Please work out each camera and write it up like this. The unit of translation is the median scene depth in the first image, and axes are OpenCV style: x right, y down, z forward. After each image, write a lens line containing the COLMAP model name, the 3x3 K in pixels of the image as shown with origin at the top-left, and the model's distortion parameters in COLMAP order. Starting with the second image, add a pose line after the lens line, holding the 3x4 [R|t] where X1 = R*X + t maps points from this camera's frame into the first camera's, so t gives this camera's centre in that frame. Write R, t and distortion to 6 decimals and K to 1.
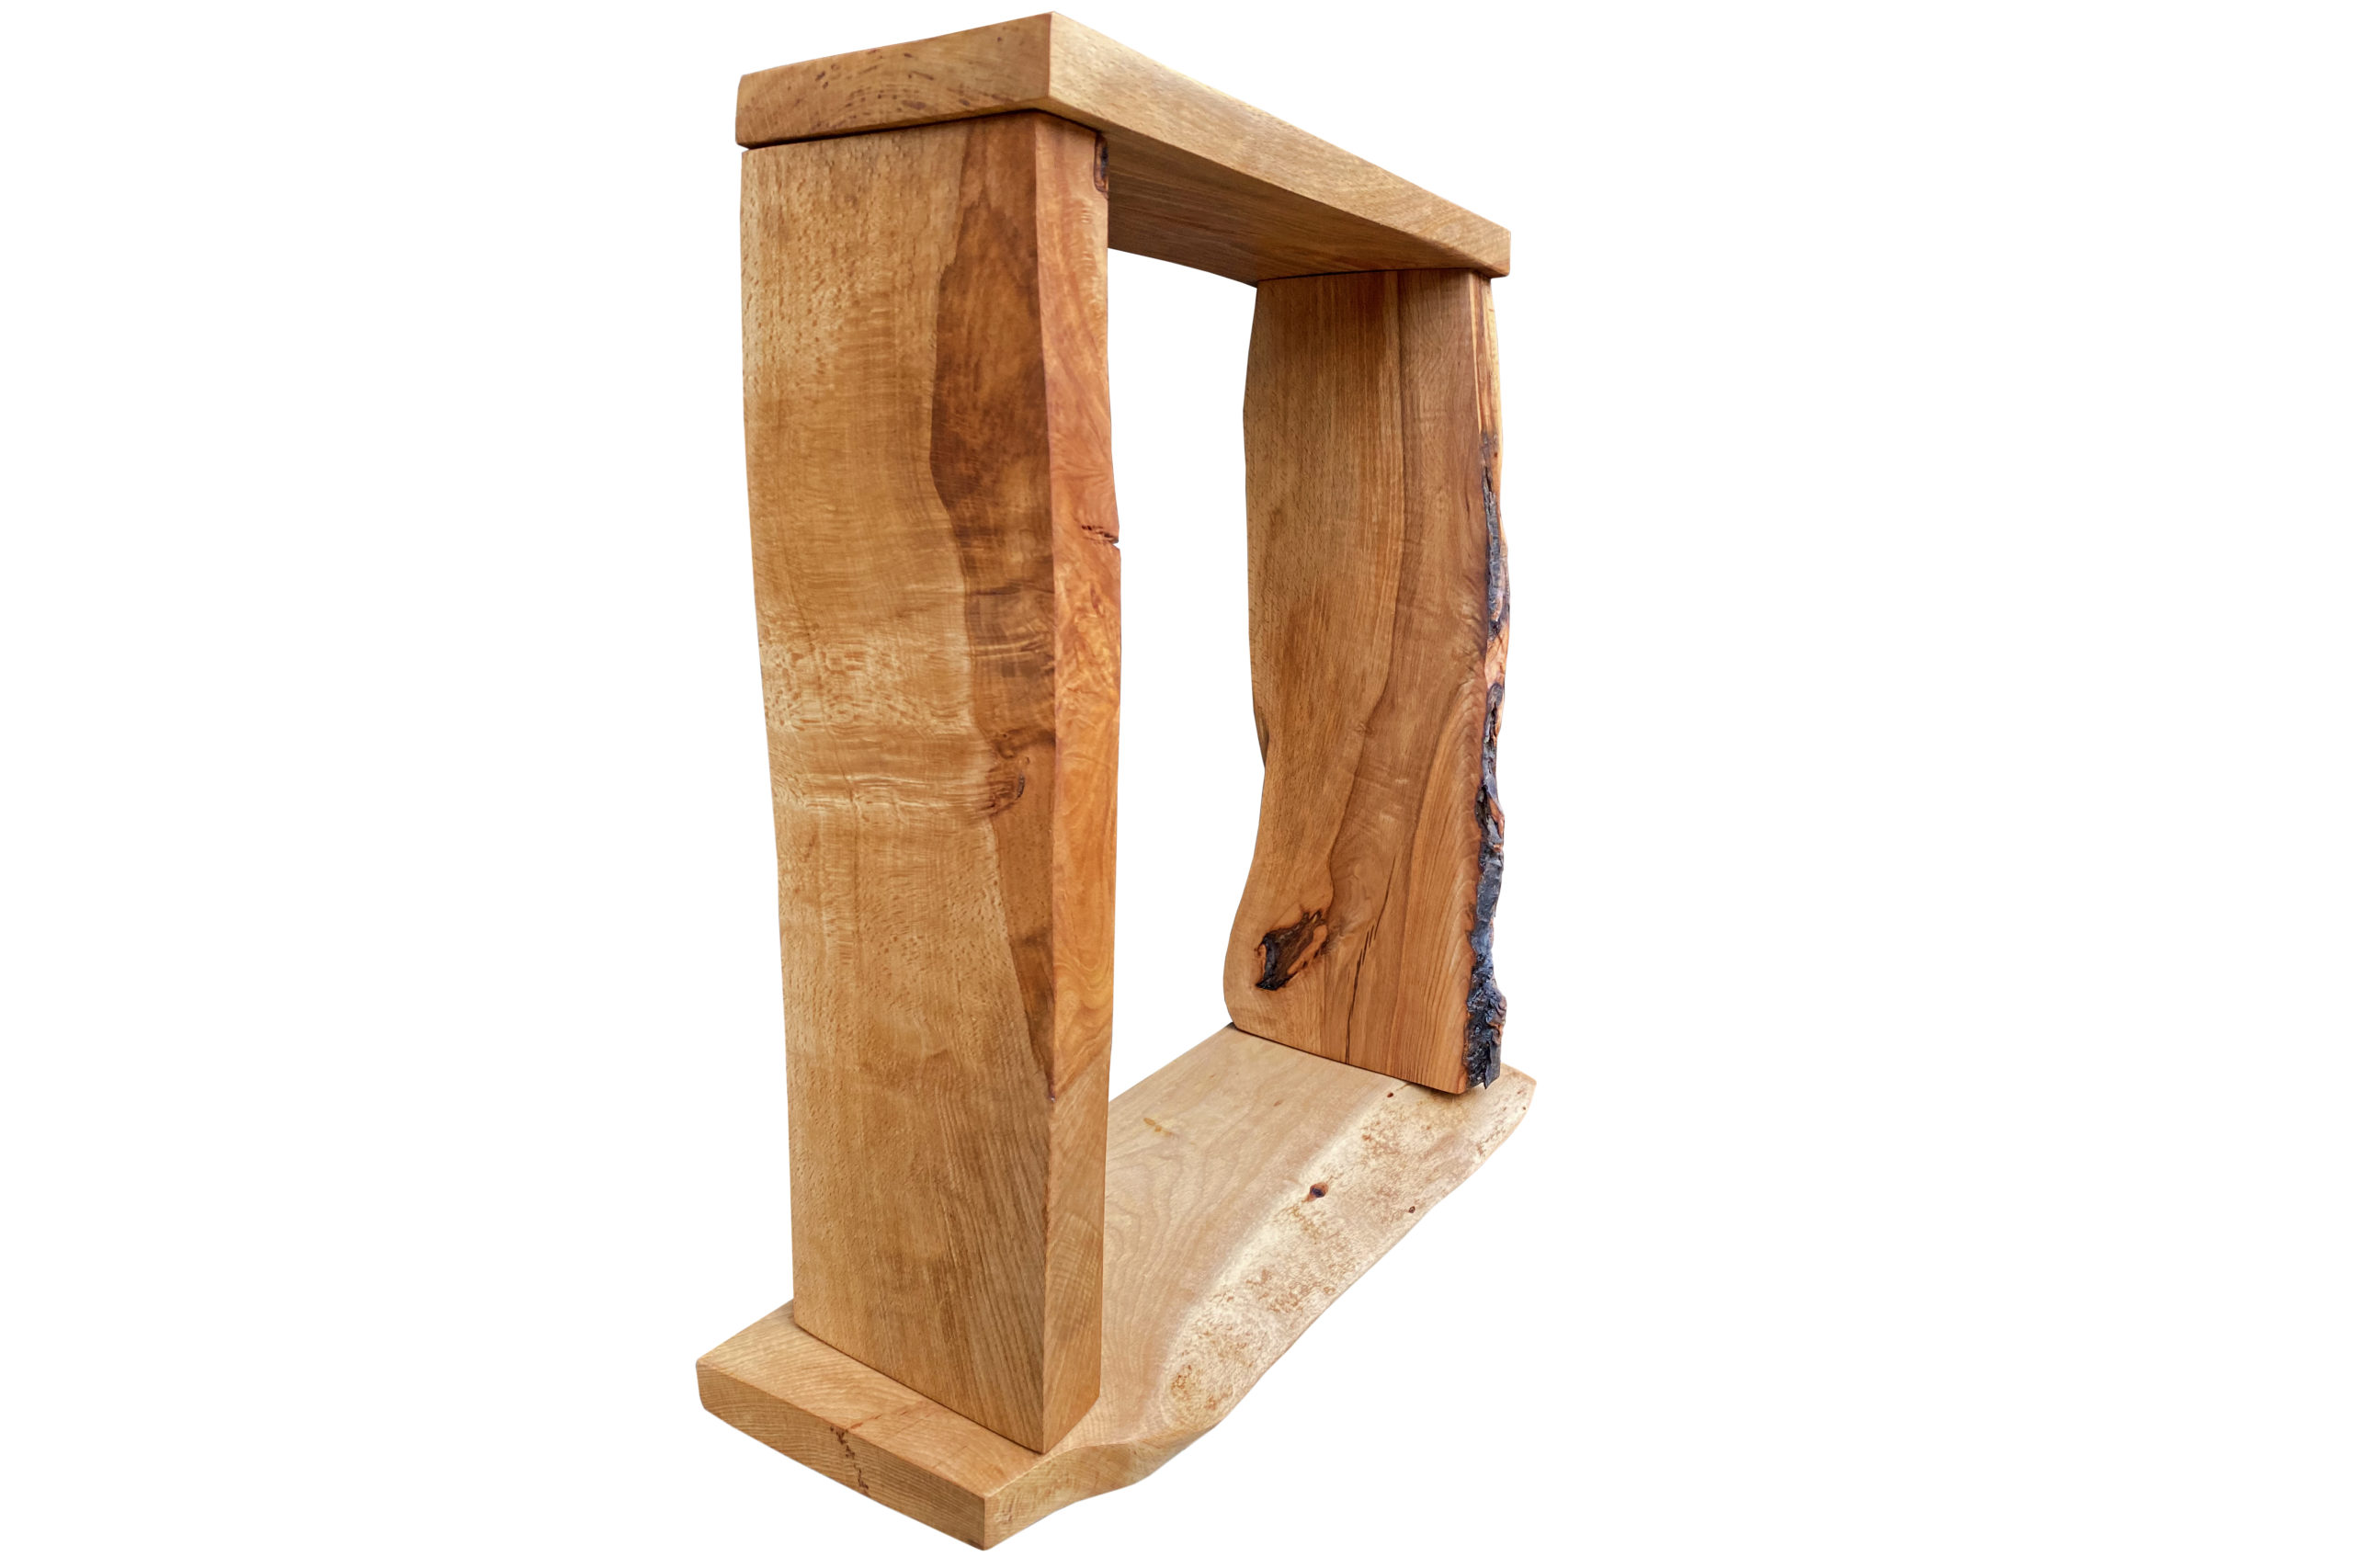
lens RADIAL K [[1469.8, 0, 1197.8], [0, 1469.8, 741.9], [0, 0, 1]] dist [0.000204, -0.008644]
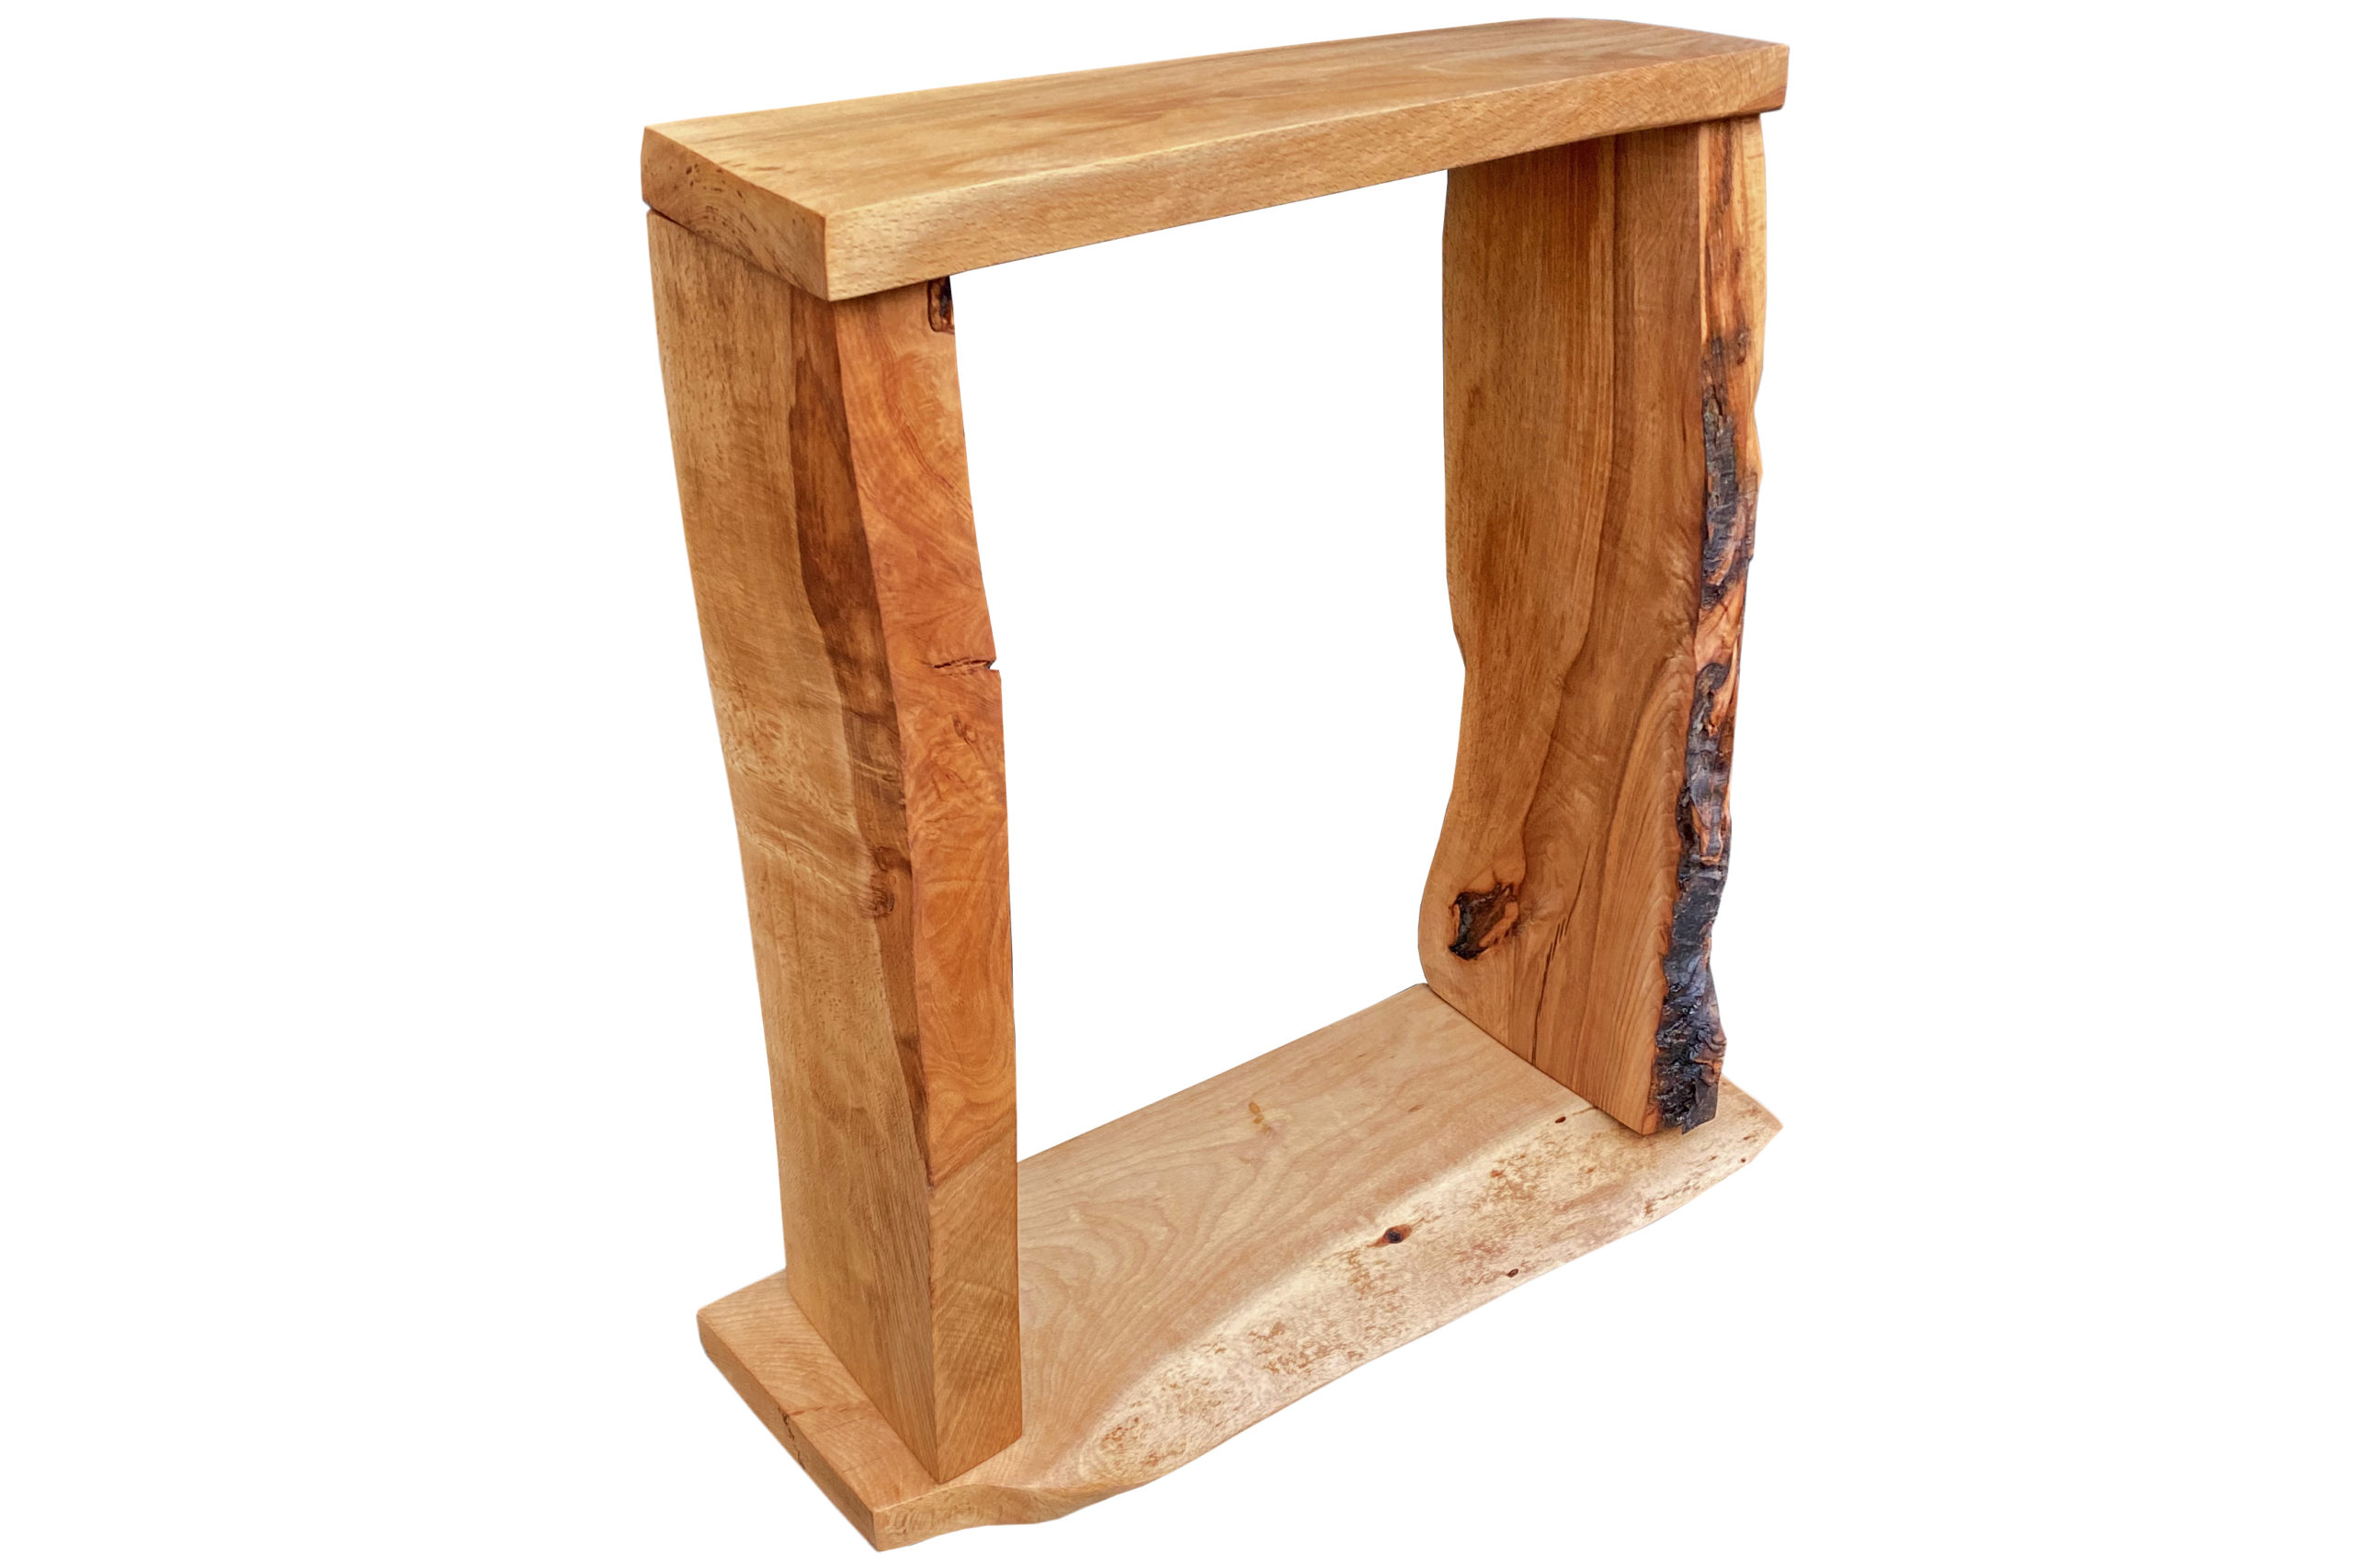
lens RADIAL K [[2296.0, 0, 1158.6], [0, 2296.0, 784.1], [0, 0, 1]] dist [0.019768, 0.000000]
pose [[0.926907, 0.133649, -0.350687, 0.486318], [-0.031965, 0.959160, 0.281053, -0.408730], [0.373927, -0.249300, 0.893324, -0.254049]]
